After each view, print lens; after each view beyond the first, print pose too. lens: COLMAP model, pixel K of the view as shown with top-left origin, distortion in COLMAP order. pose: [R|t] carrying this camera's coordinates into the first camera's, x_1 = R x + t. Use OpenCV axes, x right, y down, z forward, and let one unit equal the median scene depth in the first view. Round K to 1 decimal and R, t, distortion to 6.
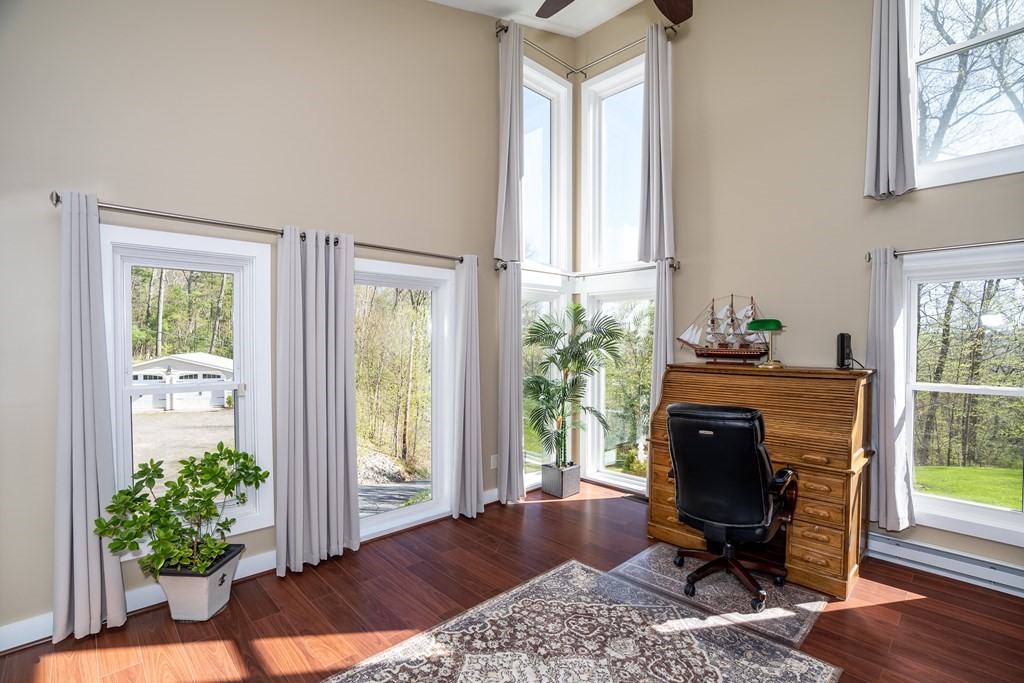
lens RADIAL K [[471.4, 0, 516.8], [0, 471.4, 343.9], [0, 0, 1]] dist [-0.045699, 0.008312]
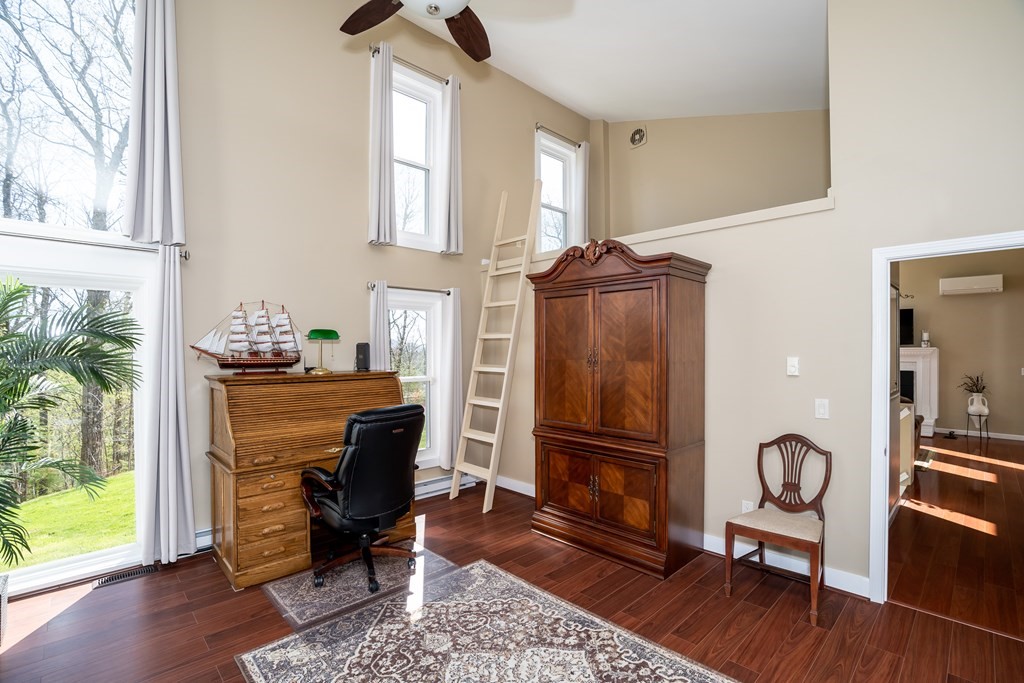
lens RADIAL K [[471.4, 0, 517.9], [0, 471.4, 346.1], [0, 0, 1]] dist [-0.045699, 0.008312]
pose [[-0.005916, 0.002200, 0.999980, -0.609363], [0.010370, 0.999944, -0.002138, -0.006589], [-0.999929, 0.010357, -0.005939, 0.602735]]
